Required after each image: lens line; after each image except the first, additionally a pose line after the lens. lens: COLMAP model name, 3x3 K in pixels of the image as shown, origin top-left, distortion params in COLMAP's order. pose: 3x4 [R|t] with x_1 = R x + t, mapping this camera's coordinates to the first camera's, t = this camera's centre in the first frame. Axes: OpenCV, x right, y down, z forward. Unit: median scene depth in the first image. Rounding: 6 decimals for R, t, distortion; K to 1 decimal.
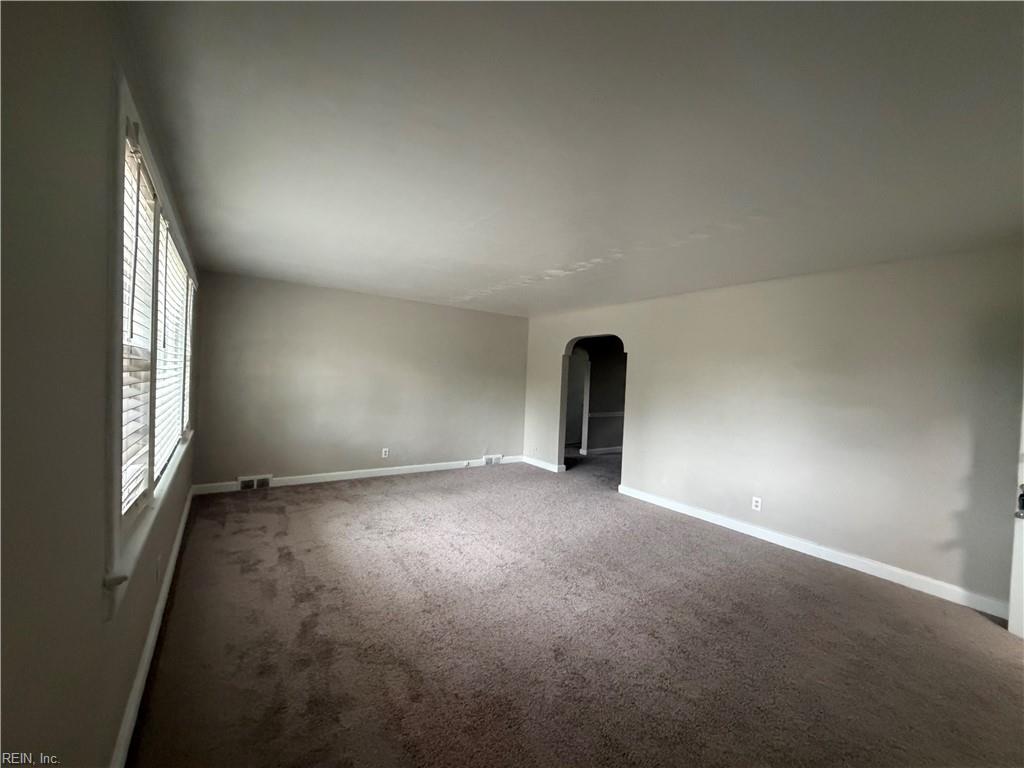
lens RADIAL K [[411.5, 0, 512.0], [0, 411.5, 384.0], [0, 0, 1]] dist [0.000100, -0.000099]
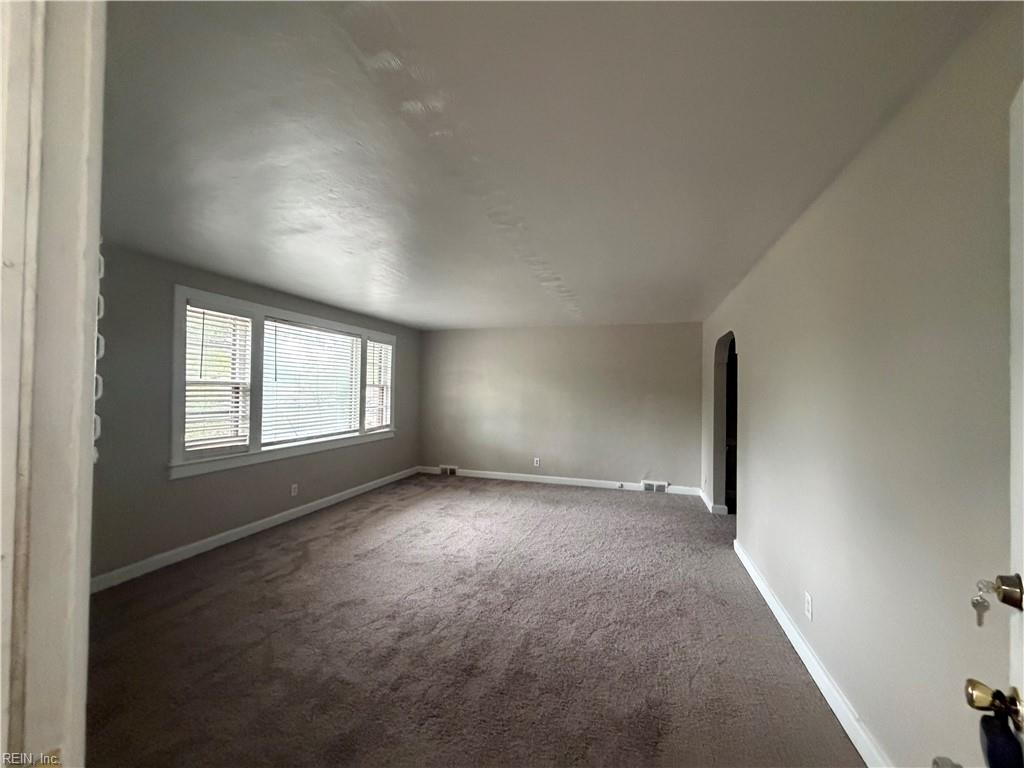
lens RADIAL K [[411.5, 0, 512.0], [0, 411.5, 384.0], [0, 0, 1]] dist [0.000100, -0.000099]
pose [[0.609173, -0.047525, -0.791612, 0.827809], [0.000115, 0.998208, -0.059840, 0.025787], [0.793037, 0.036362, 0.608087, 0.343685]]
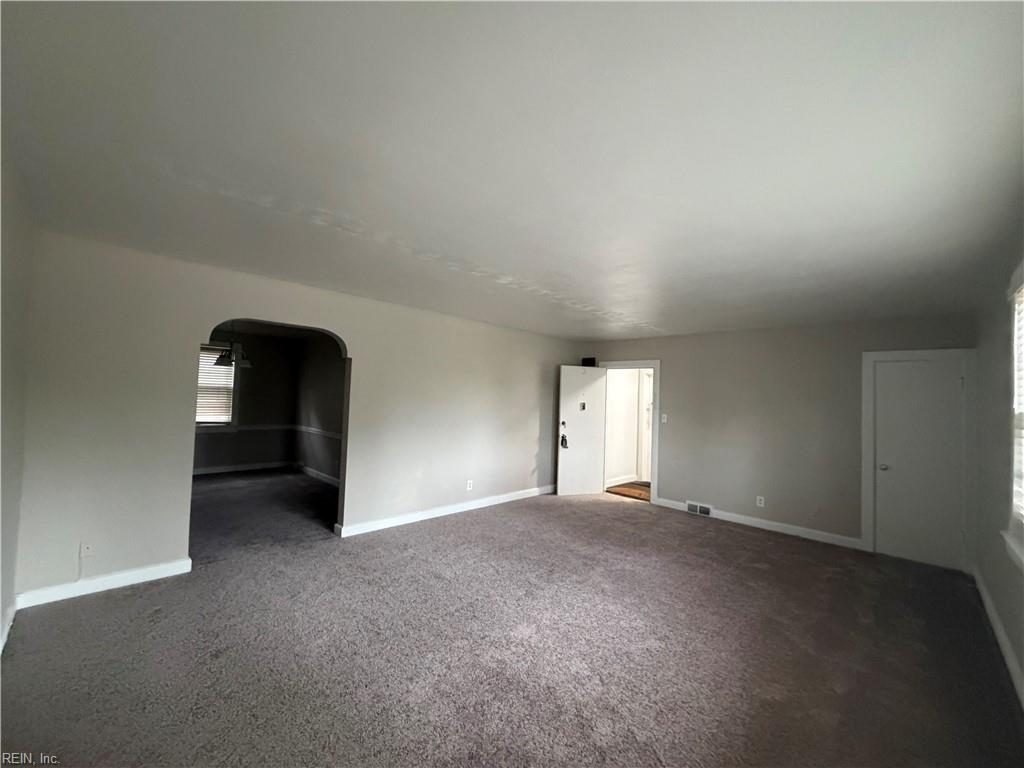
lens RADIAL K [[411.5, 0, 512.0], [0, 411.5, 384.0], [0, 0, 1]] dist [0.000100, -0.000099]
pose [[-0.180986, -0.011028, 0.983424, -0.766333], [-0.023492, 0.999700, 0.006887, -0.052819], [-0.983205, -0.021856, -0.181191, 1.140777]]
